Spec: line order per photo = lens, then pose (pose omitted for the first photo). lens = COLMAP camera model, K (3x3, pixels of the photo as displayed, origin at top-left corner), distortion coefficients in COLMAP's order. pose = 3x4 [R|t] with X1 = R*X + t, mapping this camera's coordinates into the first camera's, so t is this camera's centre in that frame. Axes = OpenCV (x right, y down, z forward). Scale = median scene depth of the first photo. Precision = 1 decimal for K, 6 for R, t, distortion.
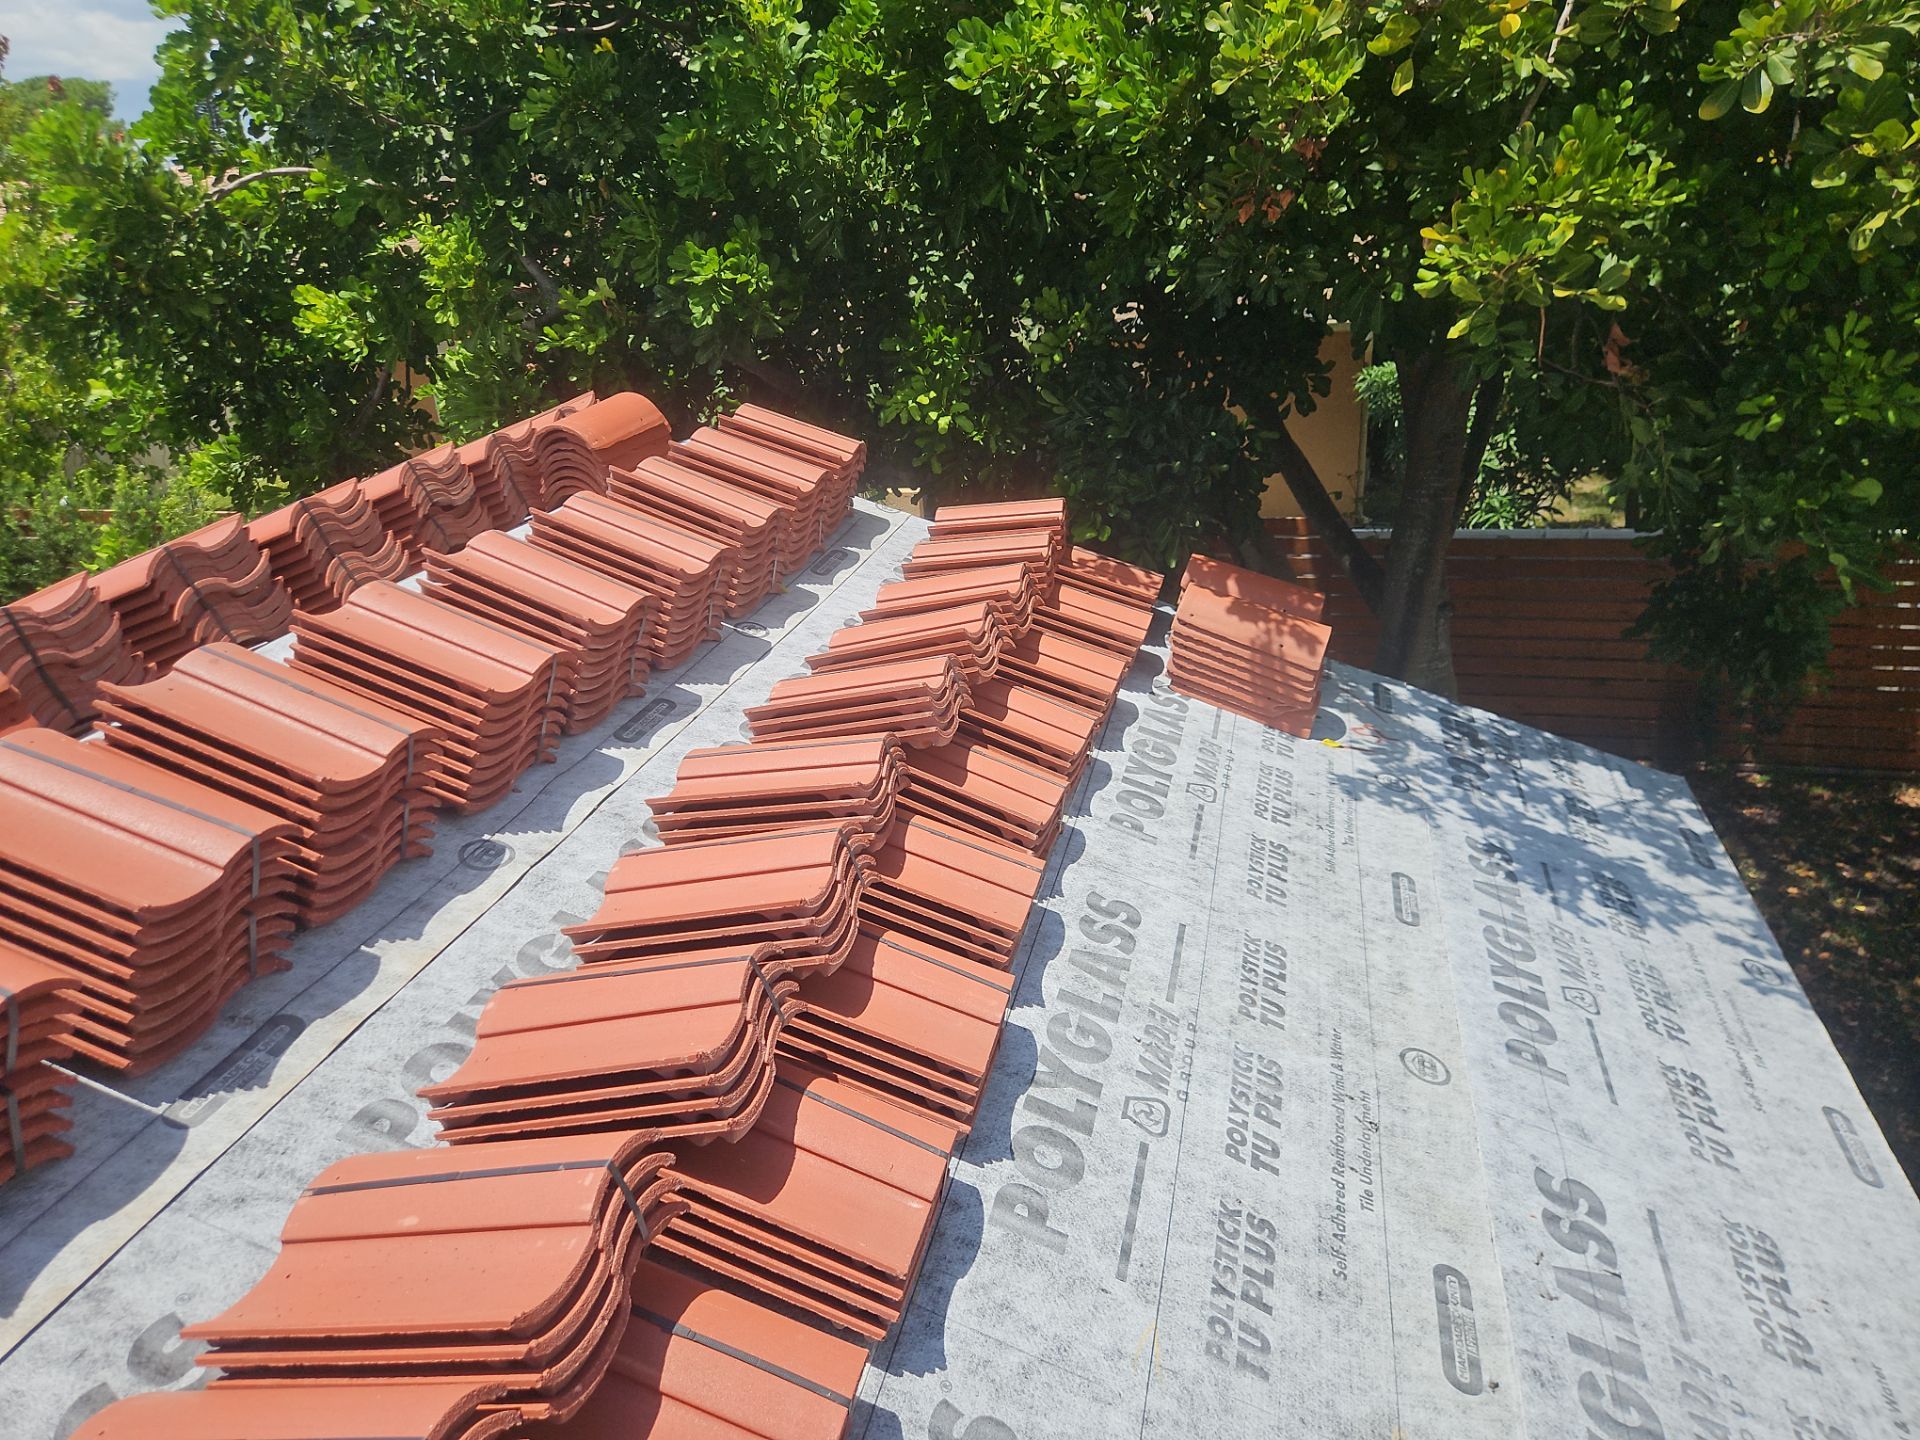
lens RADIAL K [[1289.0, 0, 957.8], [0, 1289.0, 698.4], [0, 0, 1]] dist [0.086807, -0.050457]
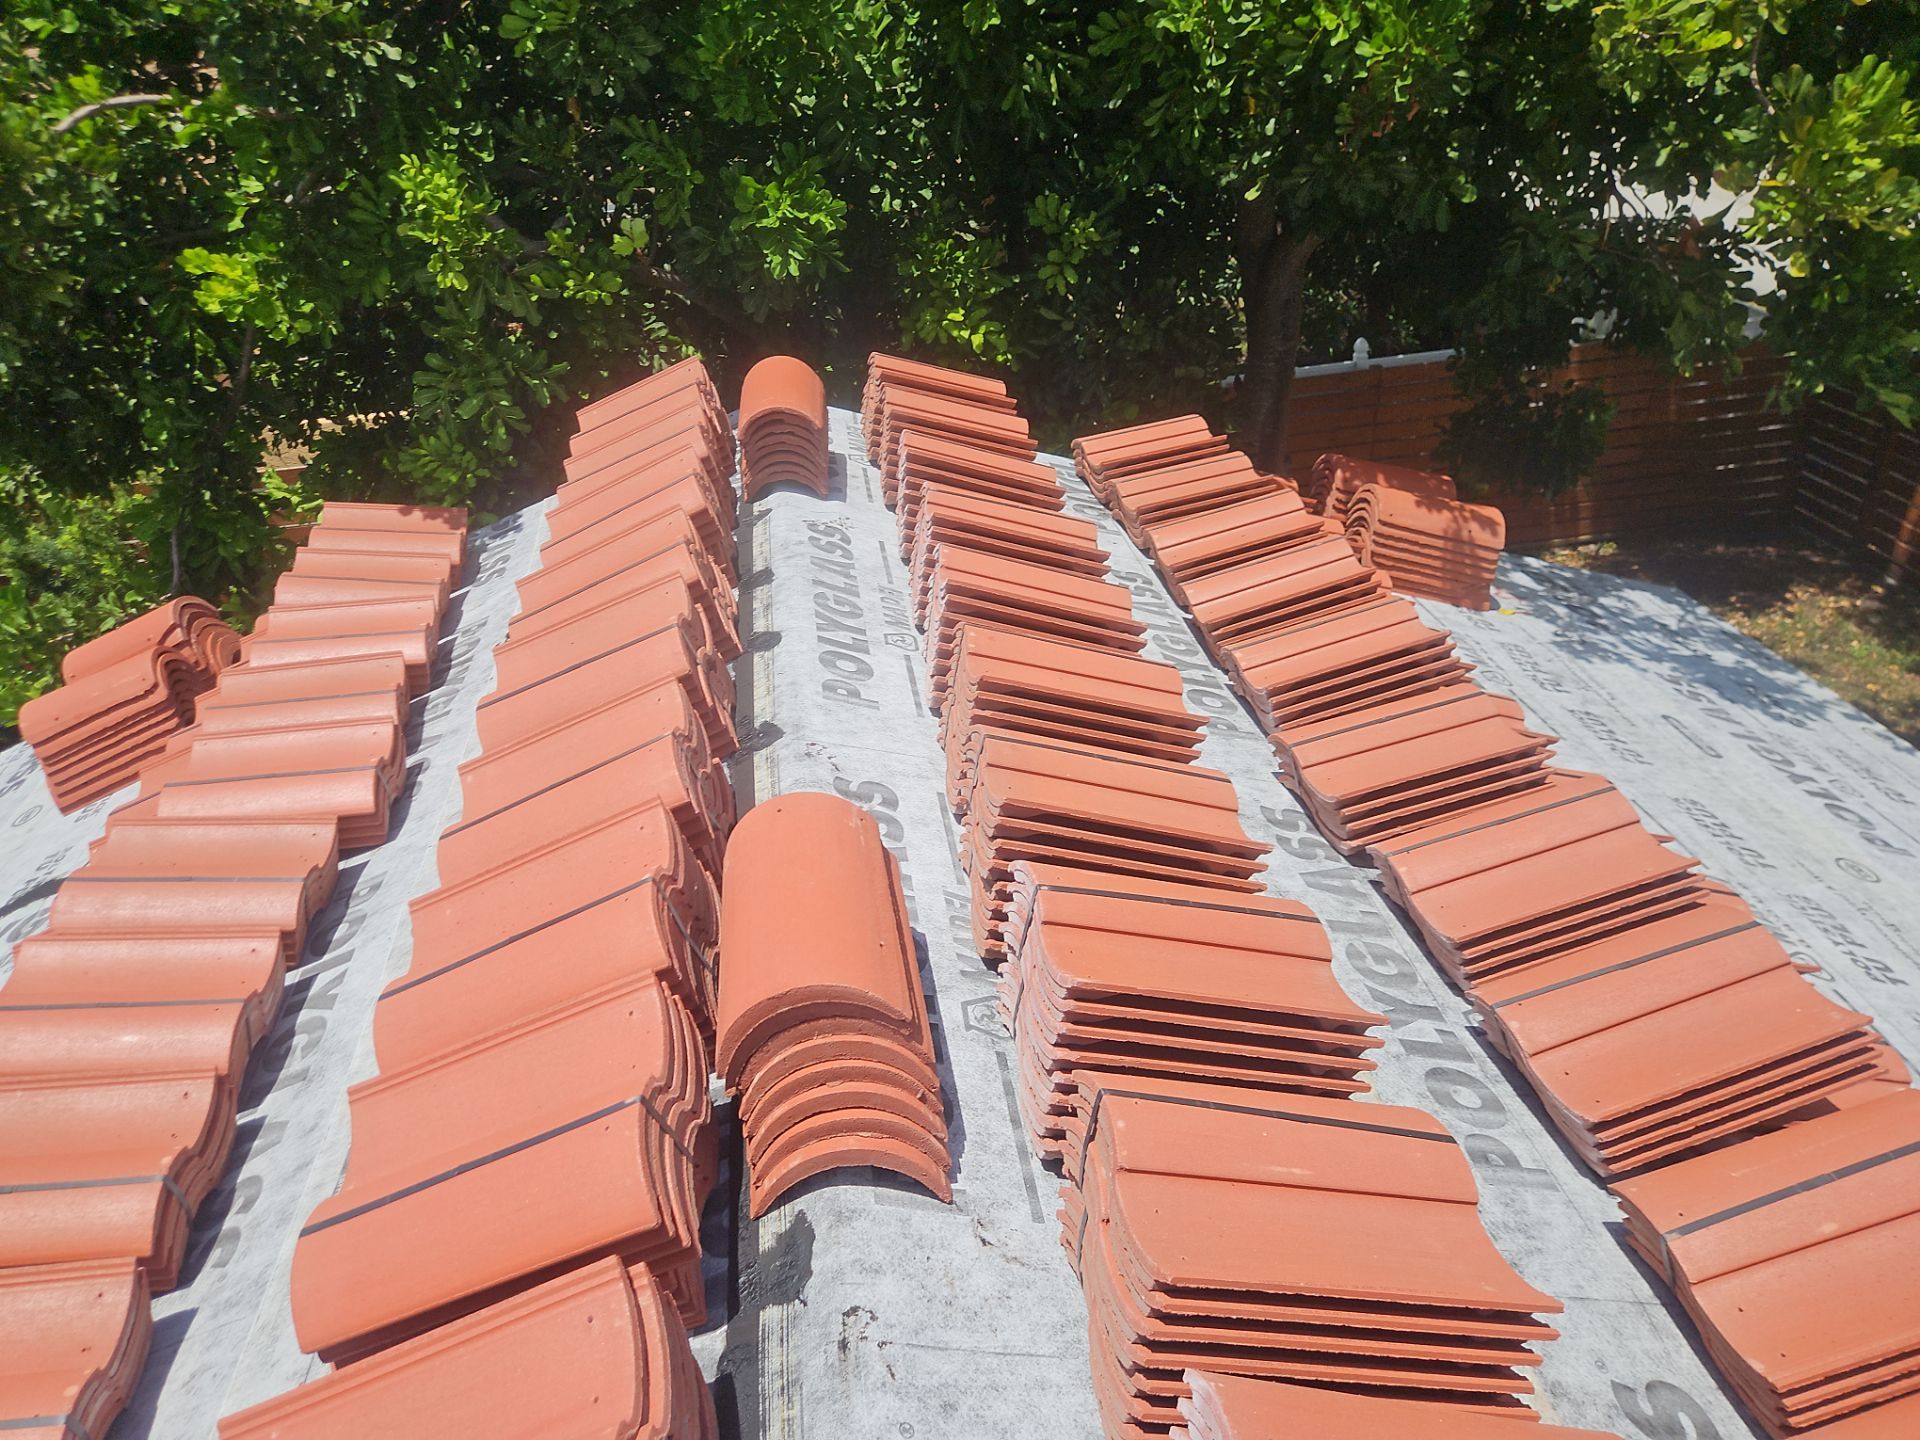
lens RADIAL K [[1289.0, 0, 957.8], [0, 1289.0, 698.4], [0, 0, 1]] dist [0.086807, -0.050457]
pose [[0.919991, -0.191981, 0.341701, -0.553249], [0.156843, 0.979303, 0.127929, -0.111065], [-0.359189, -0.064100, 0.931061, 0.112507]]
